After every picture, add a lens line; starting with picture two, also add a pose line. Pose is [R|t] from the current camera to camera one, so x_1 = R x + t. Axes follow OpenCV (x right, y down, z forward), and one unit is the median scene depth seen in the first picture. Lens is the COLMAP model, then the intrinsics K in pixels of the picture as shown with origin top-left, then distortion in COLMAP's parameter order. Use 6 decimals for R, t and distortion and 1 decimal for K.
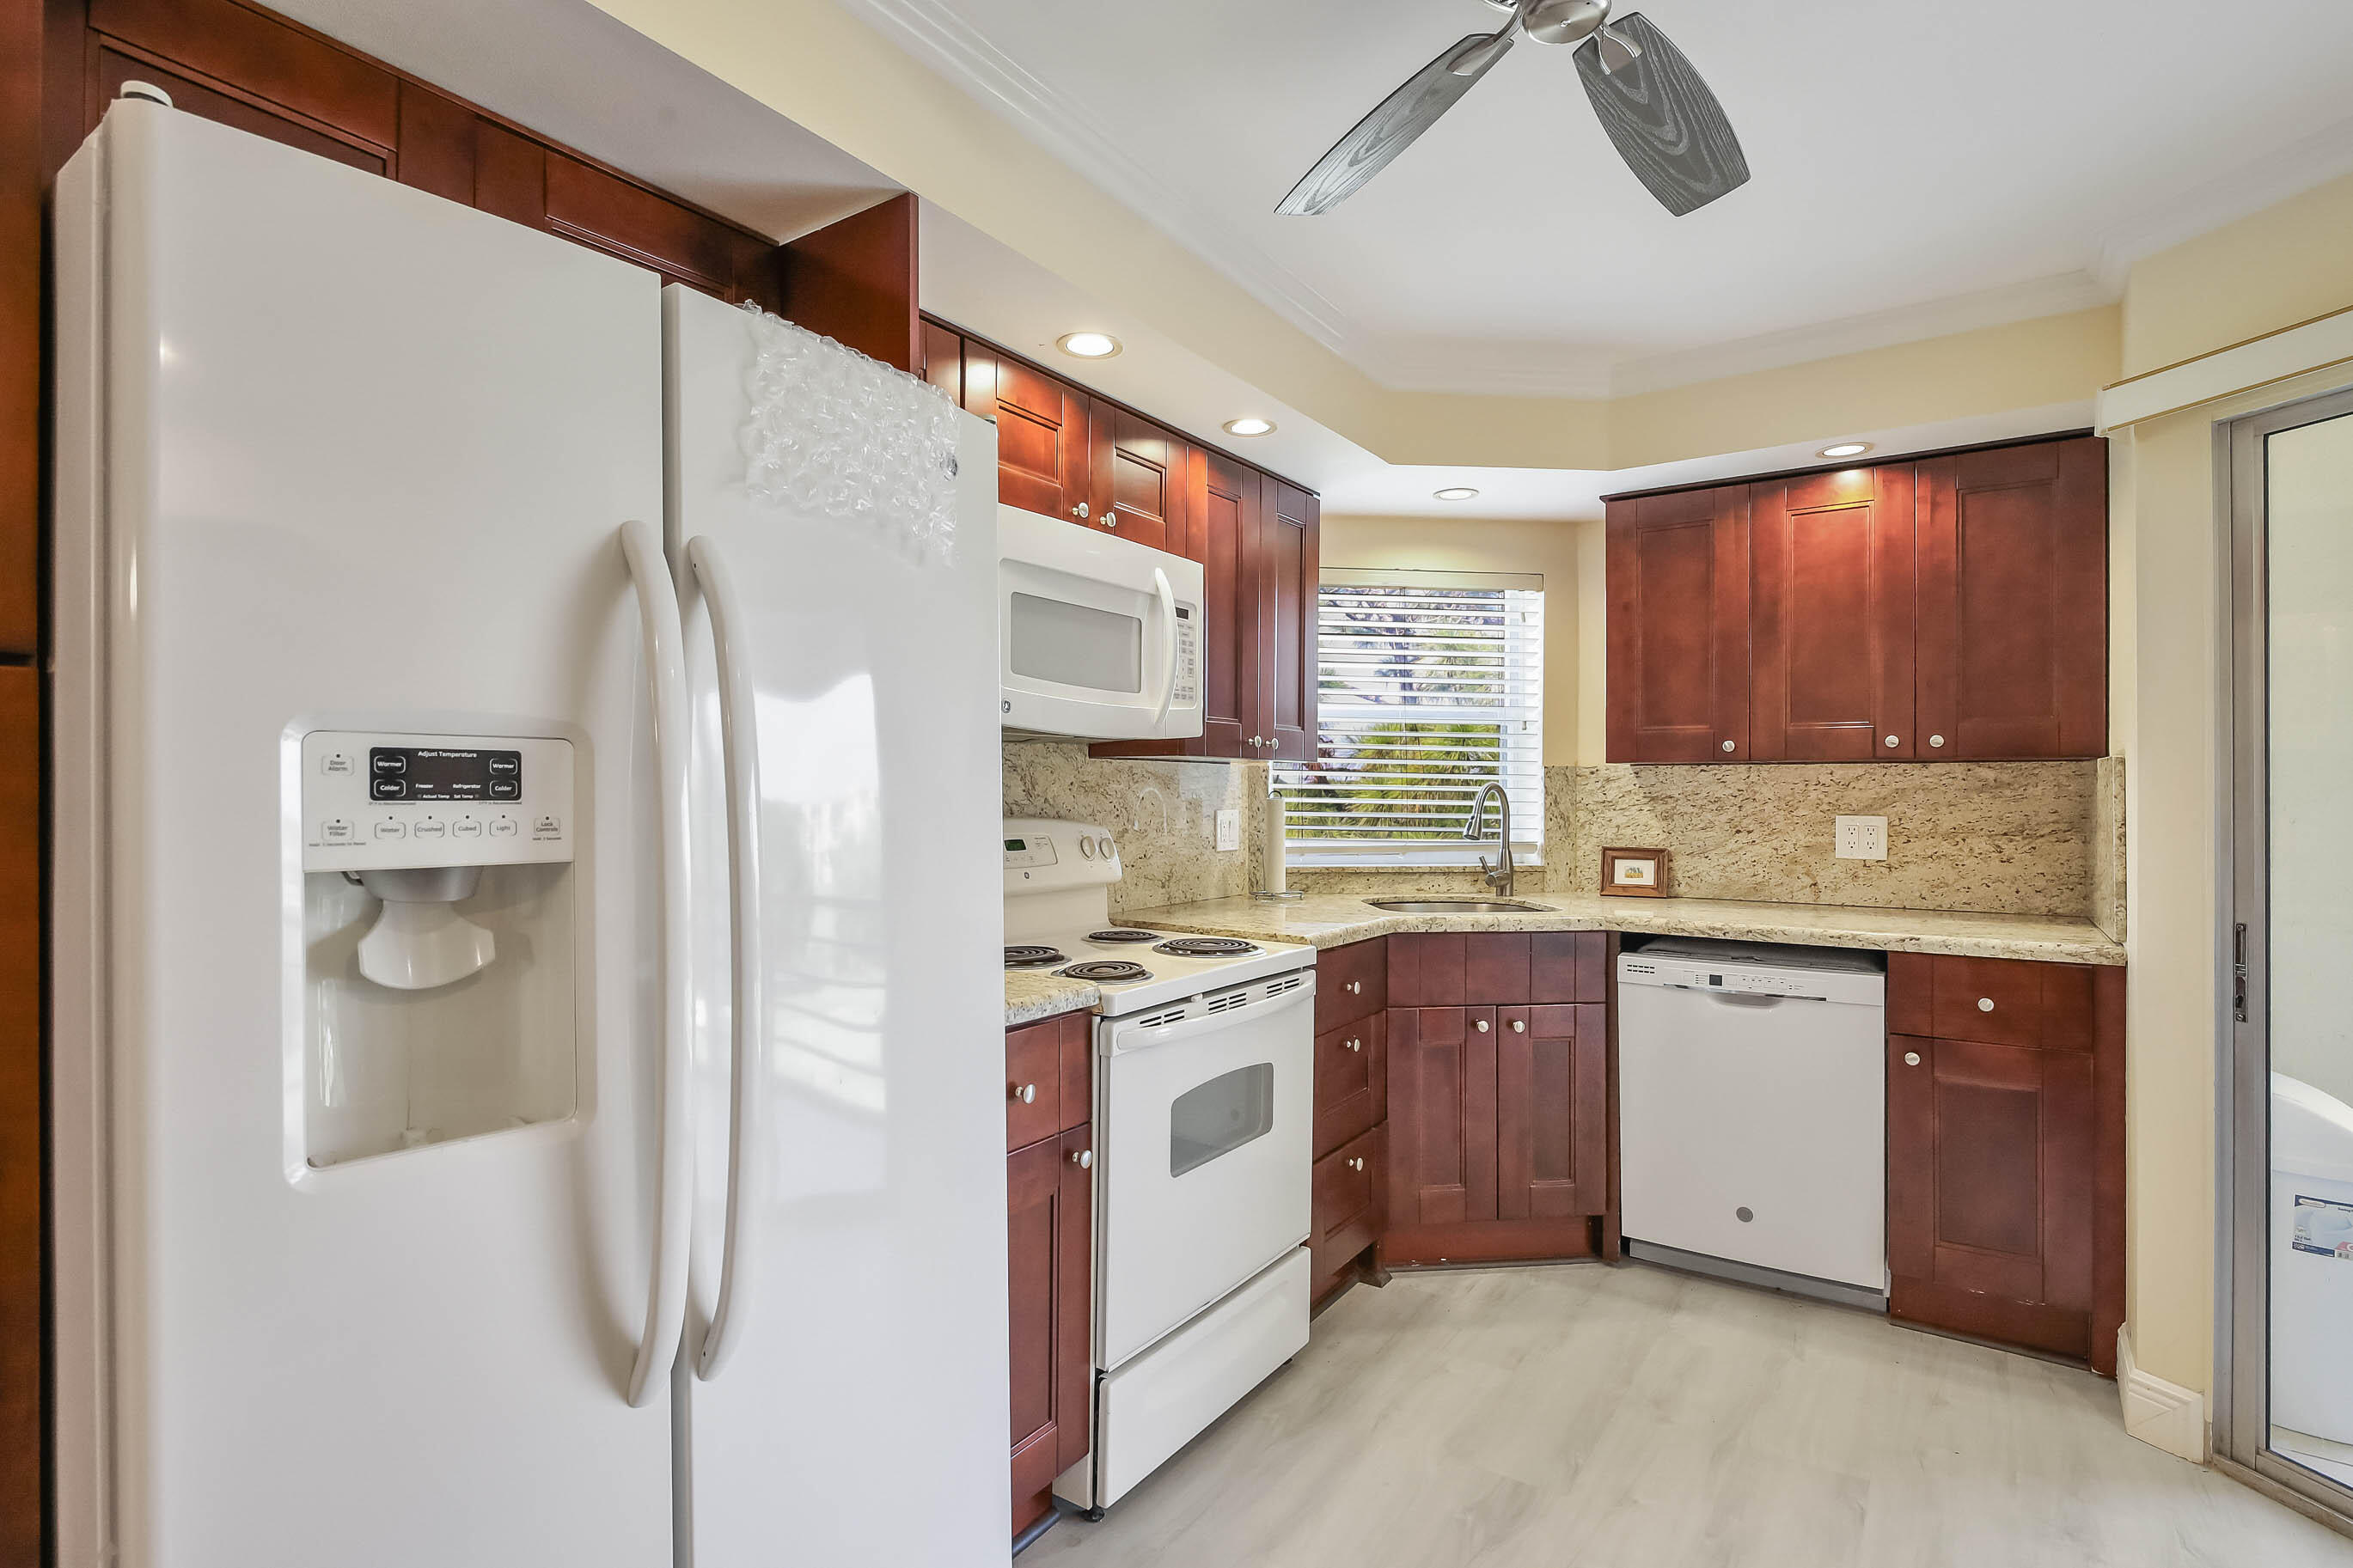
lens RADIAL K [[1187.9, 0, 1166.2], [0, 1187.9, 787.3], [0, 0, 1]] dist [-0.000392, -0.002088]
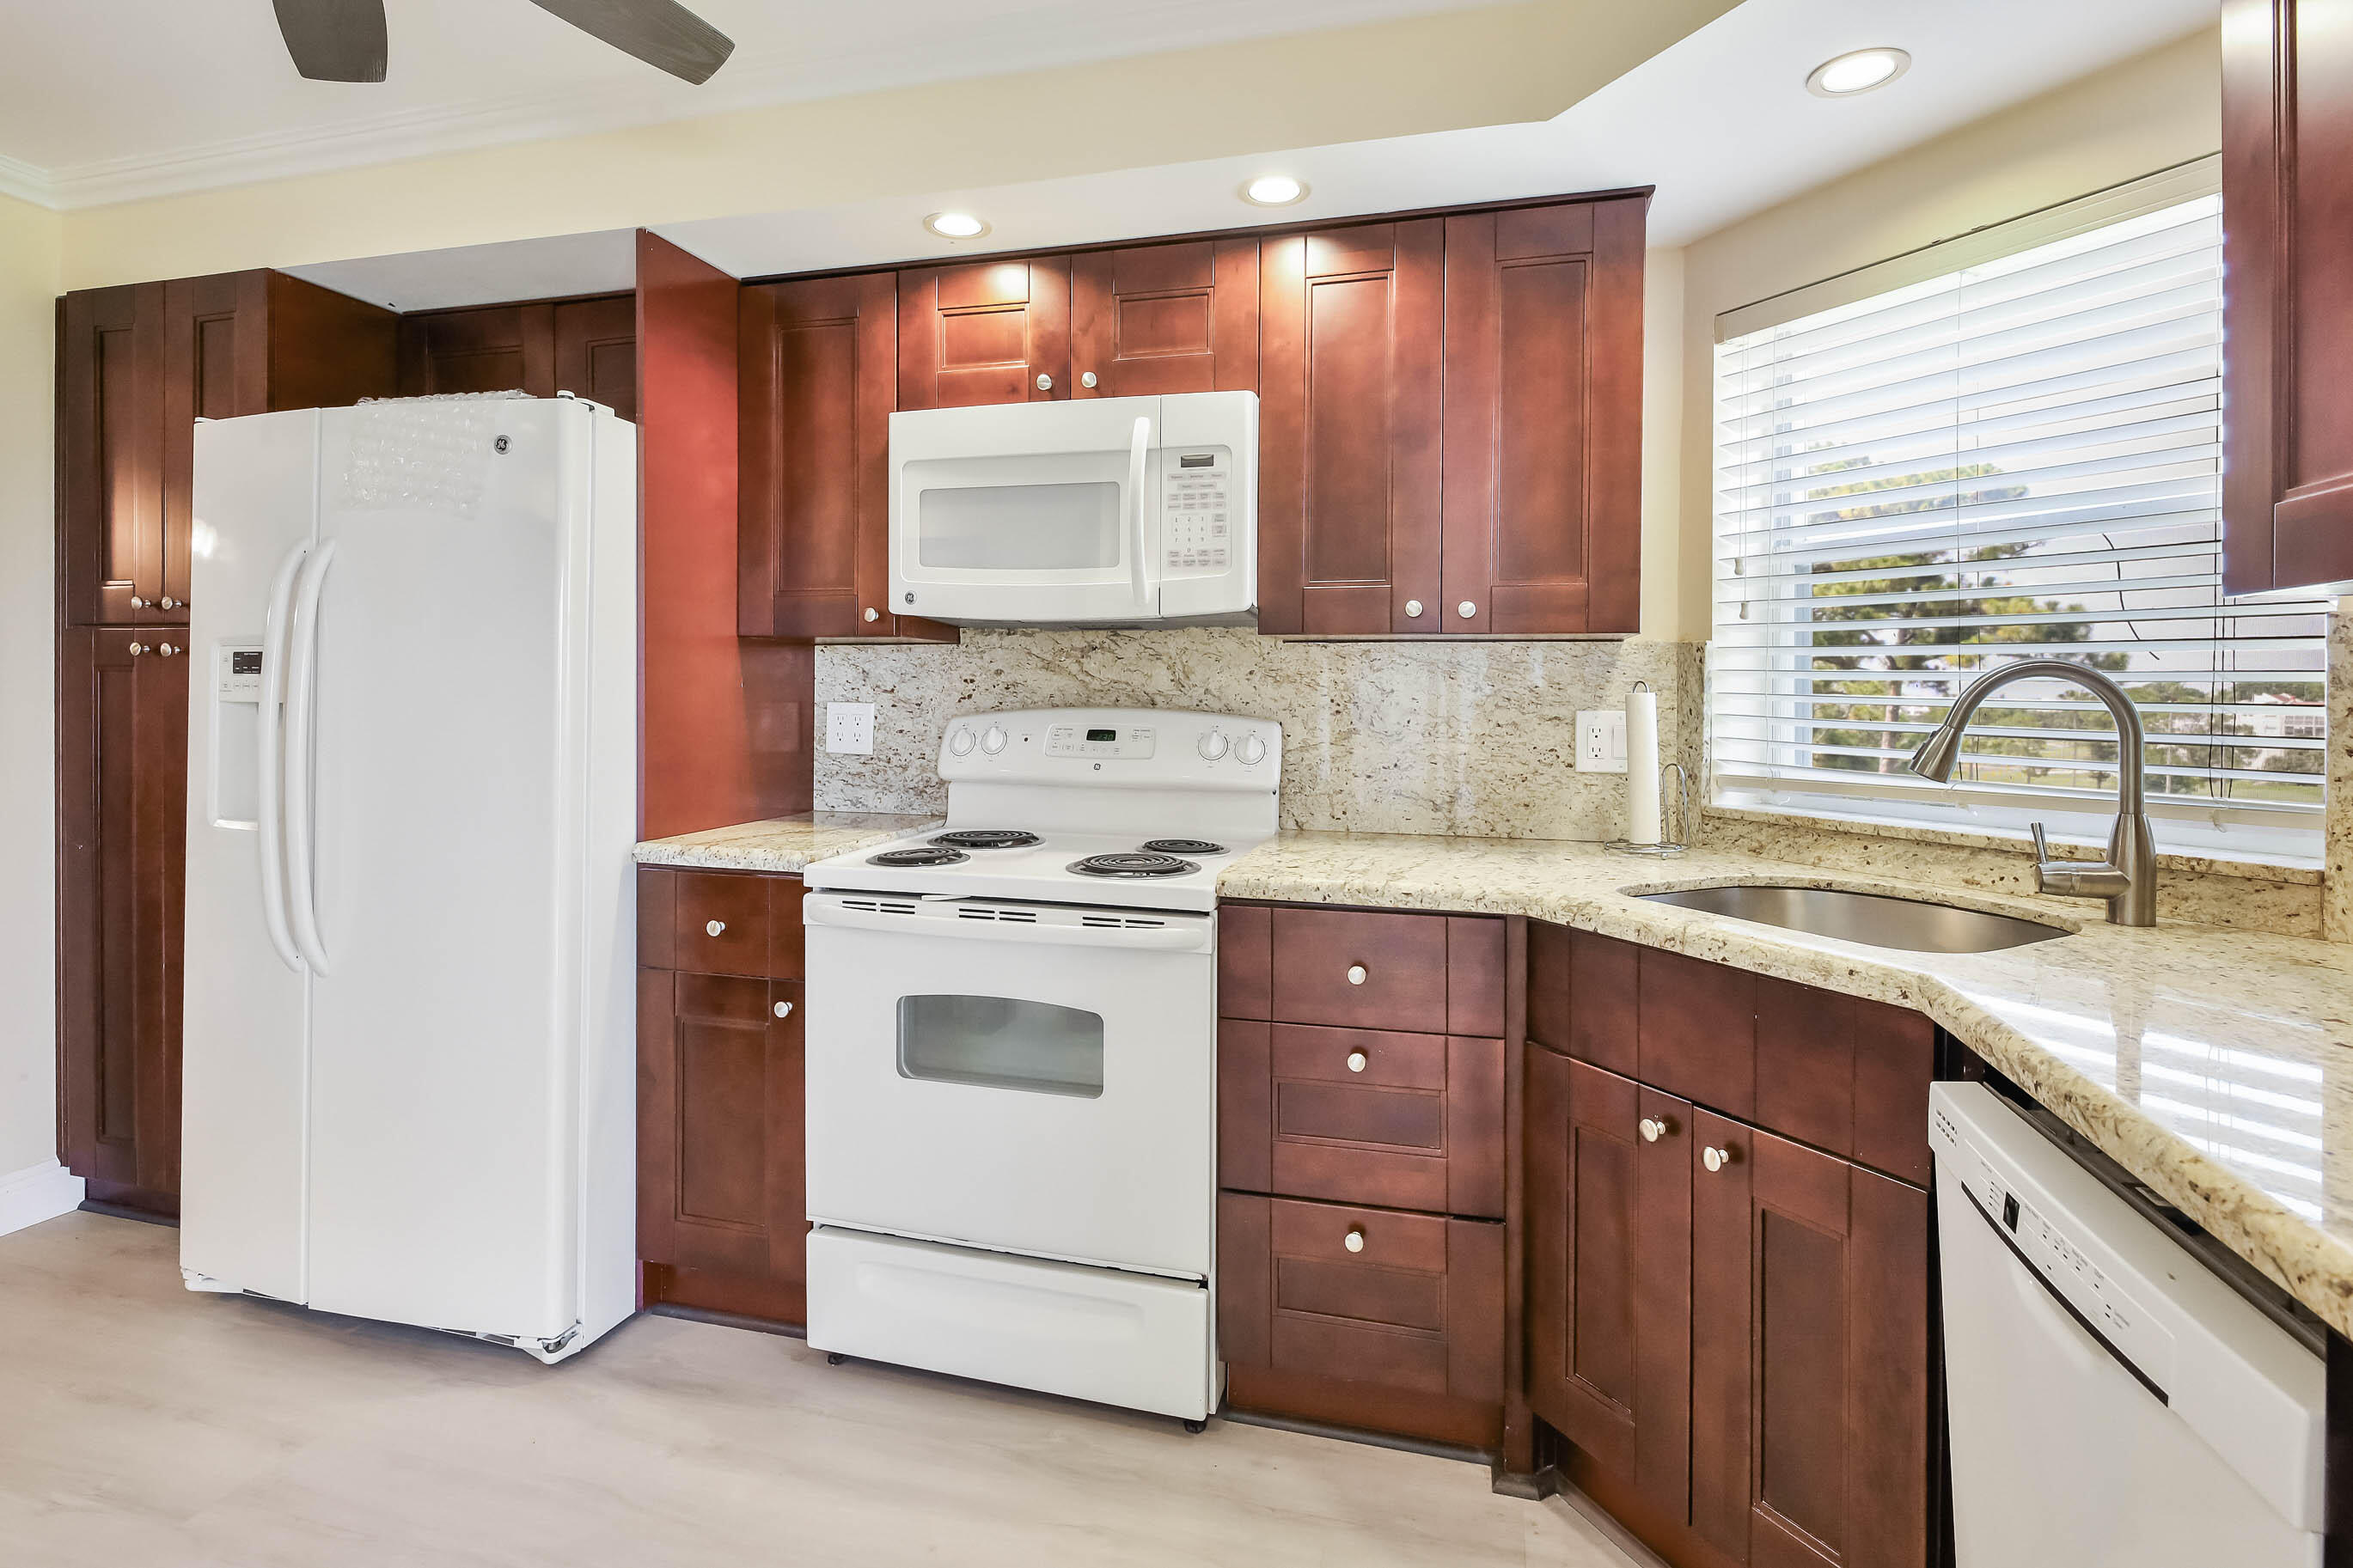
lens RADIAL K [[1187.9, 0, 1171.9], [0, 1187.9, 709.2], [0, 0, 1]] dist [-0.000392, -0.002088]
pose [[0.305340, 0.010235, -0.952188, 0.814245], [-0.006441, 0.999942, 0.008683, 0.018340], [0.952222, 0.003481, 0.305388, 0.756504]]
